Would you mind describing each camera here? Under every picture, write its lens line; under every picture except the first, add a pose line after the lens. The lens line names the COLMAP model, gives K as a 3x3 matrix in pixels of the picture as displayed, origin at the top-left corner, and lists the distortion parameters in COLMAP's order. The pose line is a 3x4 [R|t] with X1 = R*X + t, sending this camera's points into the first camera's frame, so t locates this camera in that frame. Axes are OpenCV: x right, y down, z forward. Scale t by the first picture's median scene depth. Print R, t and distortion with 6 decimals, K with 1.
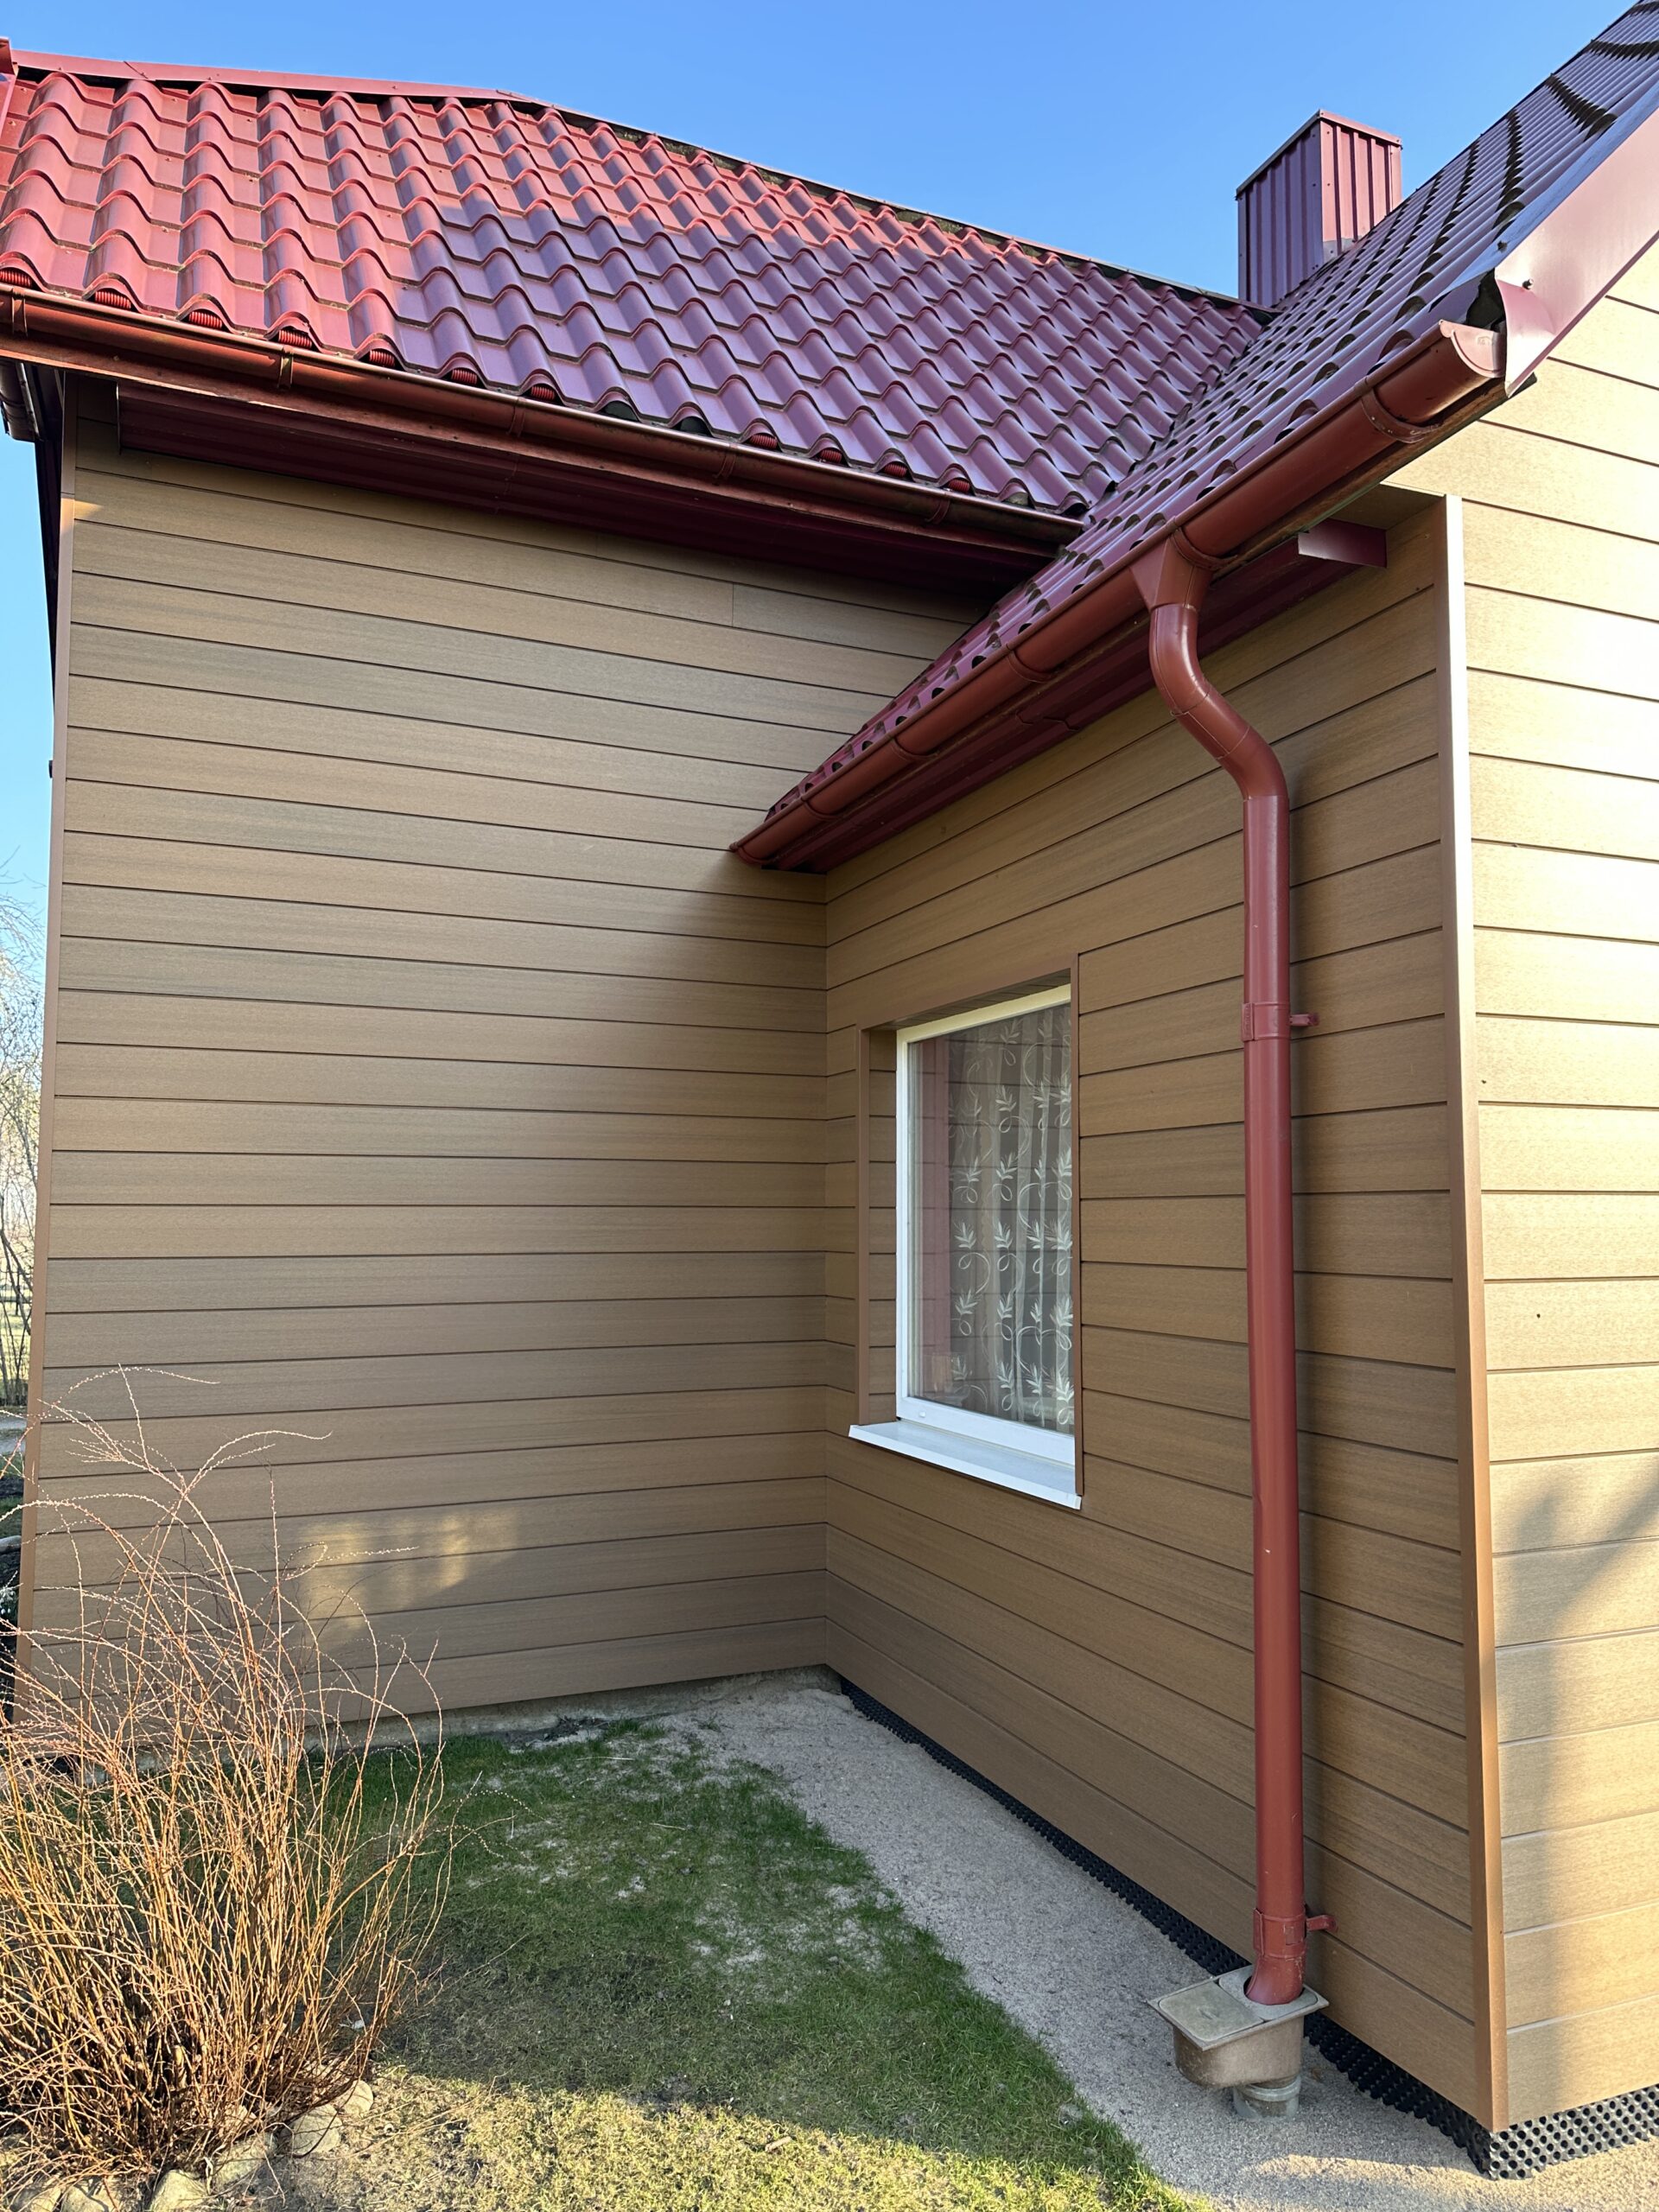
lens RADIAL K [[1561.9, 0, 832.1], [0, 1561.9, 1141.0], [0, 0, 1]] dist [-0.007486, -0.007770]
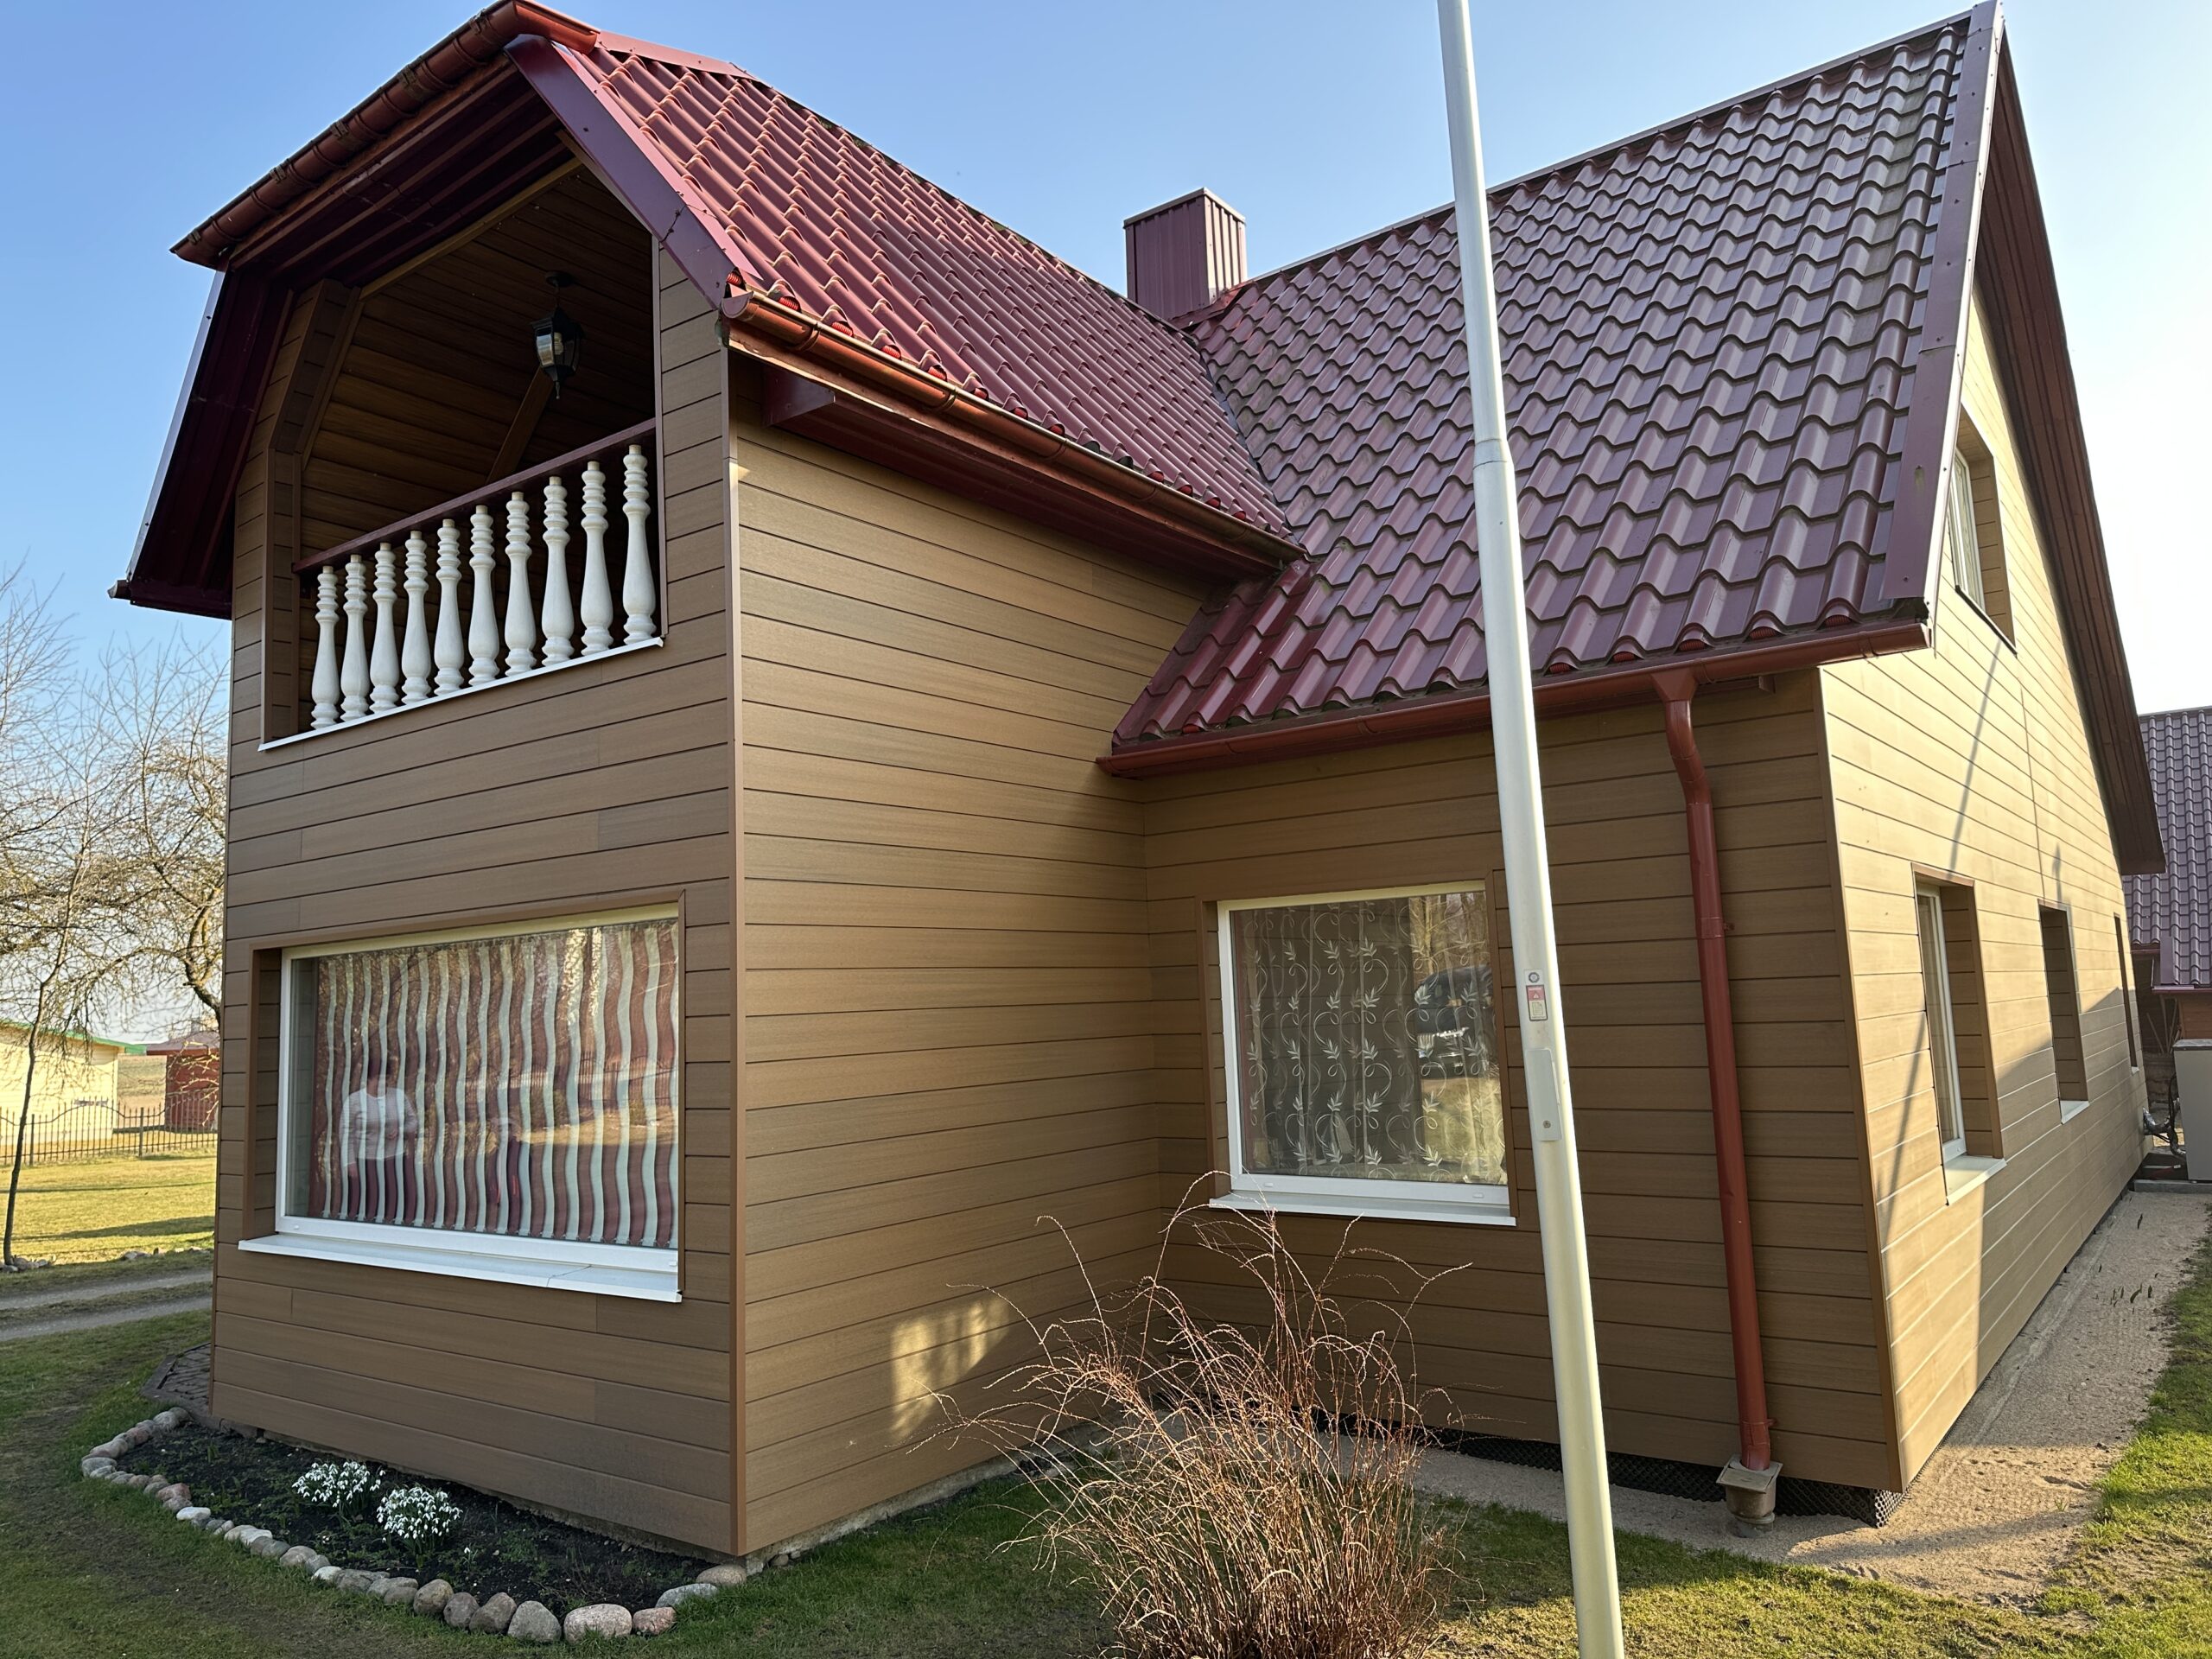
lens RADIAL K [[1543.2, 0, 1106.0], [0, 1543.2, 829.5], [0, 0, 1]] dist [0.002434, 0.002380]
pose [[0.854711, 0.018845, 0.518762, -0.748974], [0.014307, 0.998106, -0.059831, -0.054549], [-0.518907, 0.058560, 0.852823, -0.106167]]
